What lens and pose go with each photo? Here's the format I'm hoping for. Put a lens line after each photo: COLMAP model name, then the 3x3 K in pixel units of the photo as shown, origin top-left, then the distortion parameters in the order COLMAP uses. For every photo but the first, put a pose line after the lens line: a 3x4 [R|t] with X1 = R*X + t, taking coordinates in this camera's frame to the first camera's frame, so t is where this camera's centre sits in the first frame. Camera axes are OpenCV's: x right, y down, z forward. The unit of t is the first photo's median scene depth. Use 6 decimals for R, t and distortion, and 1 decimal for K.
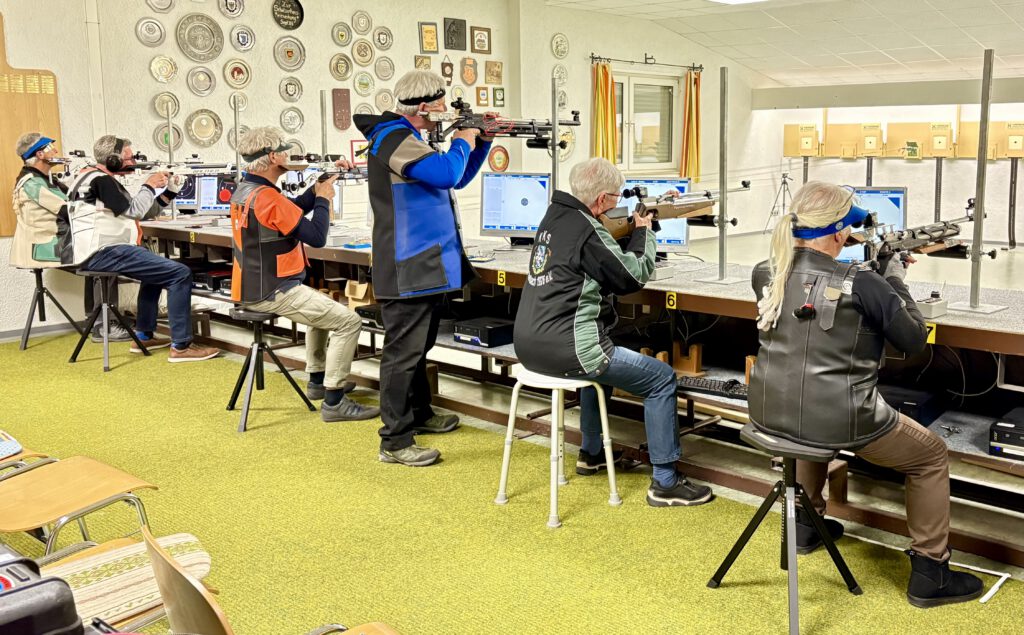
lens RADIAL K [[931.2, 0, 512.0], [0, 931.2, 317.5], [0, 0, 1]] dist [0.002724, 0.003608]
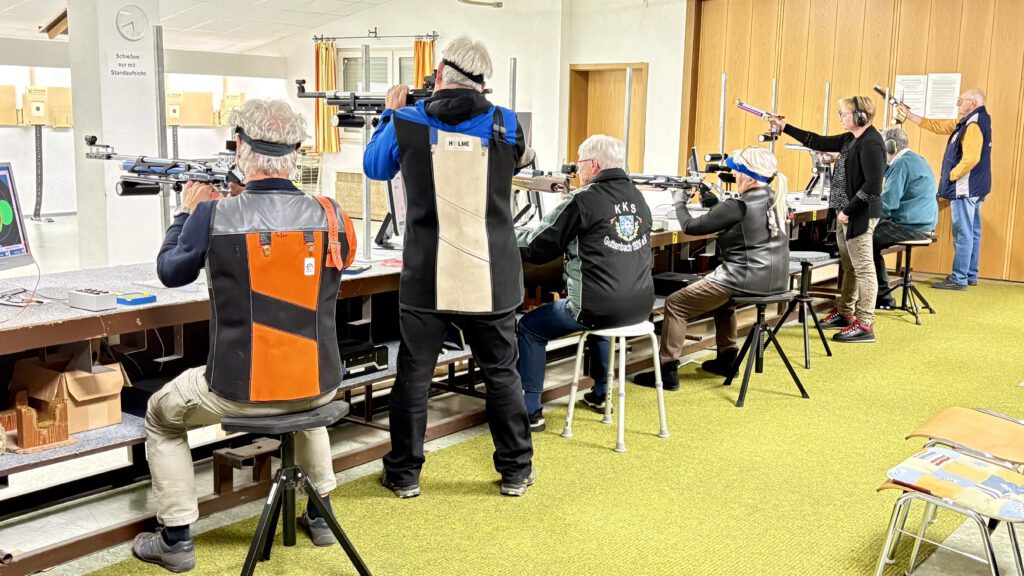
lens RADIAL K [[1143.9, 0, 512.0], [0, 1143.9, 288.0], [0, 0, 1]] dist [0.004839, 0.010694]
pose [[-0.117973, -0.146490, 0.982152, -1.179799], [0.153621, 0.974460, 0.163795, -0.210637], [-0.981062, 0.170202, -0.092456, 1.100397]]
